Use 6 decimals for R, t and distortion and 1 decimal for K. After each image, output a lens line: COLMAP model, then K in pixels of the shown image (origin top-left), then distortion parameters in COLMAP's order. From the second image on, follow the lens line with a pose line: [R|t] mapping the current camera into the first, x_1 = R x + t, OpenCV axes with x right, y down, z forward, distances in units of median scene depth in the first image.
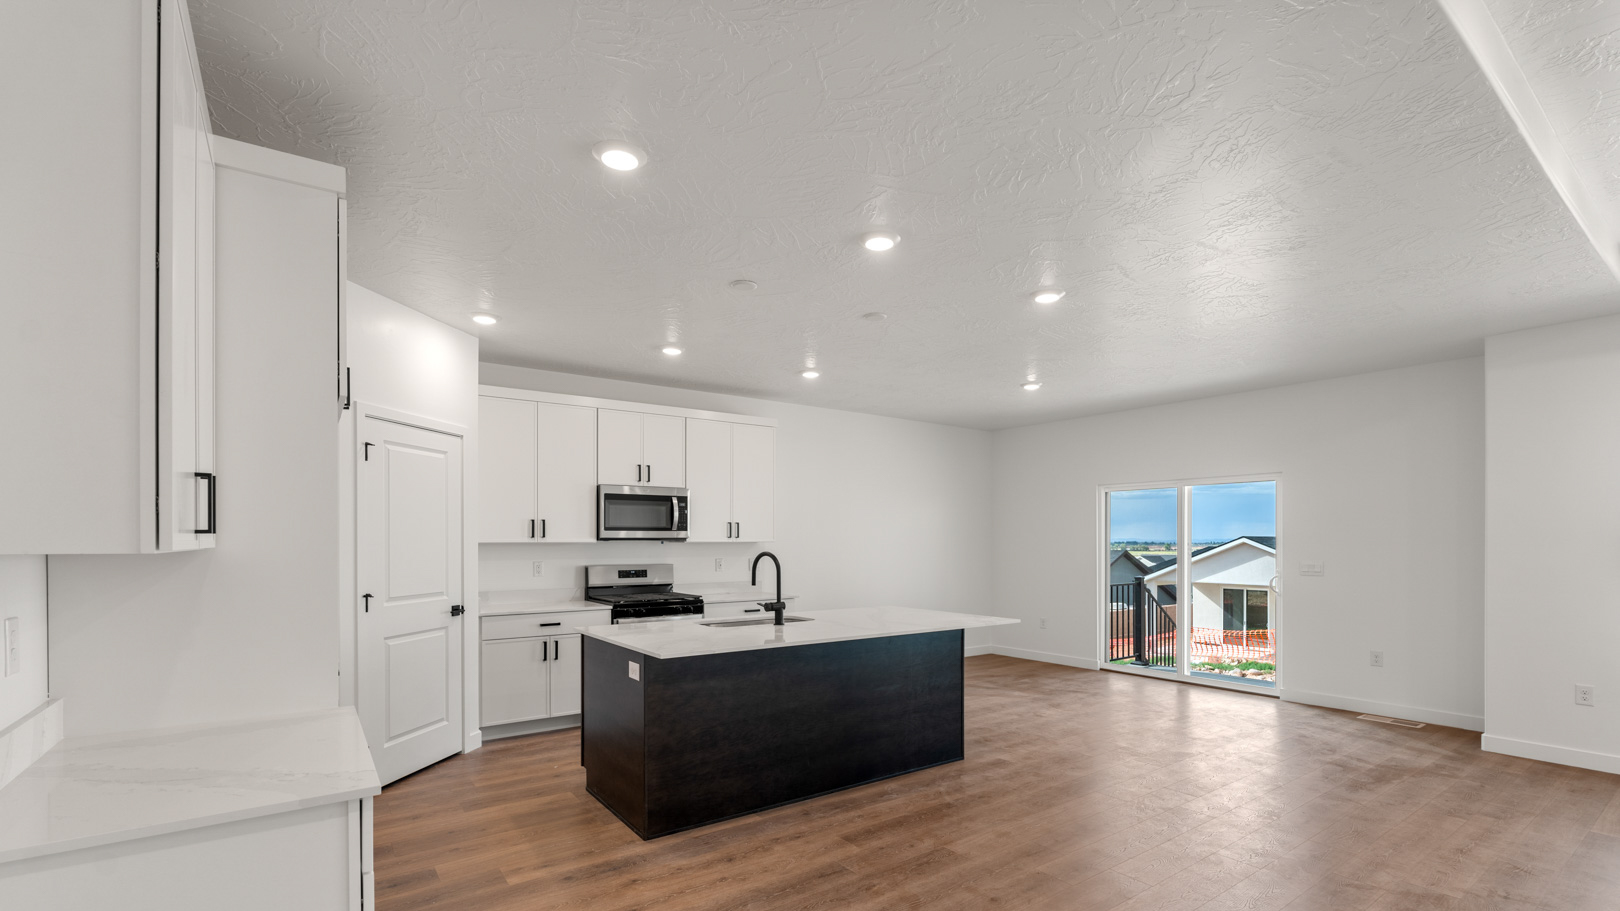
lens RADIAL K [[713.5, 0, 808.8], [0, 713.5, 542.0], [0, 0, 1]] dist [-0.003047, -0.000290]
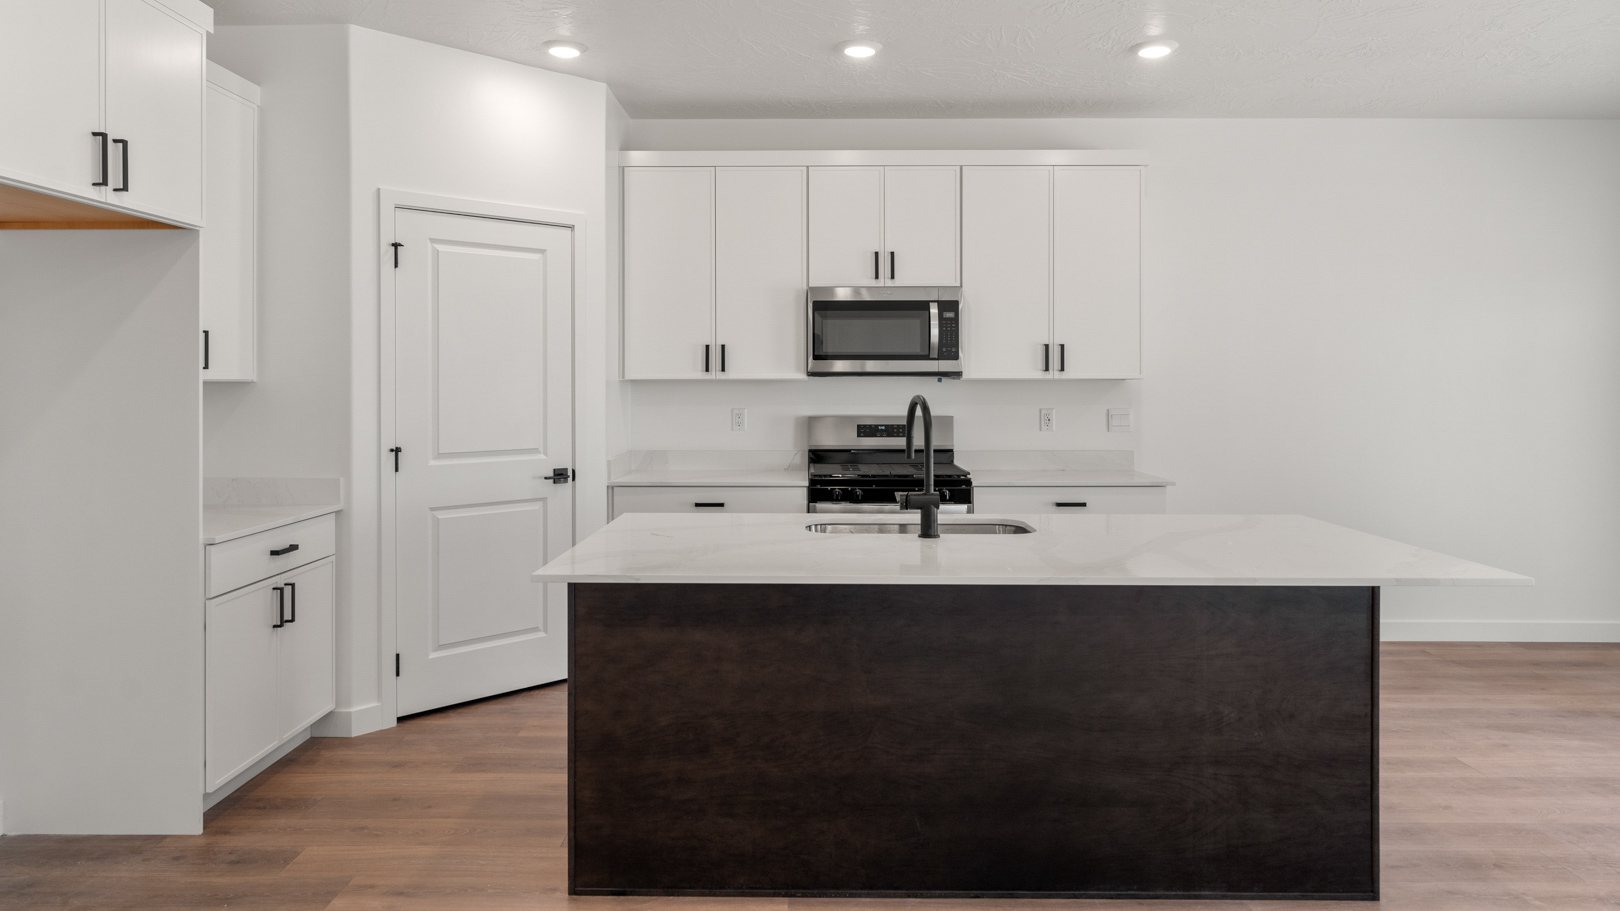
lens RADIAL K [[1044.5, 0, 805.0], [0, 1044.5, 382.1], [0, 0, 1]] dist [0.000148, 0.000023]
pose [[0.808015, 0.000563, -0.589162, 0.275704], [-0.000953, 0.999999, -0.000351, 0.003845], [0.589161, 0.000845, 0.808015, 0.282827]]
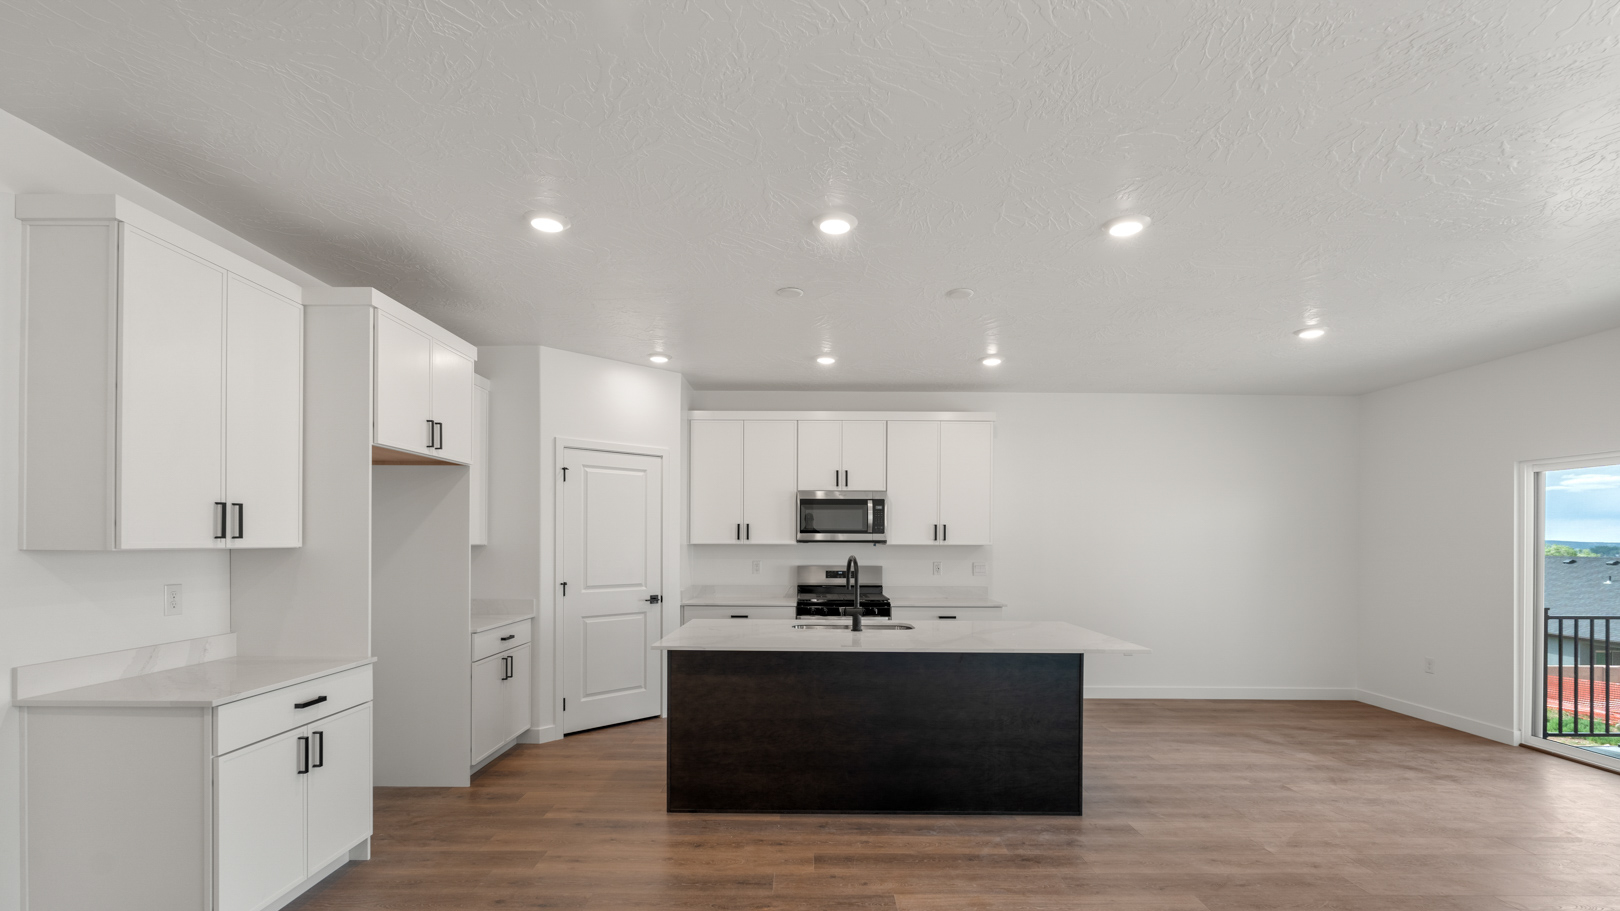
lens RADIAL K [[713.5, 0, 808.8], [0, 713.5, 542.0], [0, 0, 1]] dist [-0.003047, -0.000290]
pose [[0.812390, 0.005578, -0.583088, 0.393303], [-0.006266, 0.999980, 0.000836, -0.004384], [0.583081, 0.002975, 0.812409, 0.144757]]
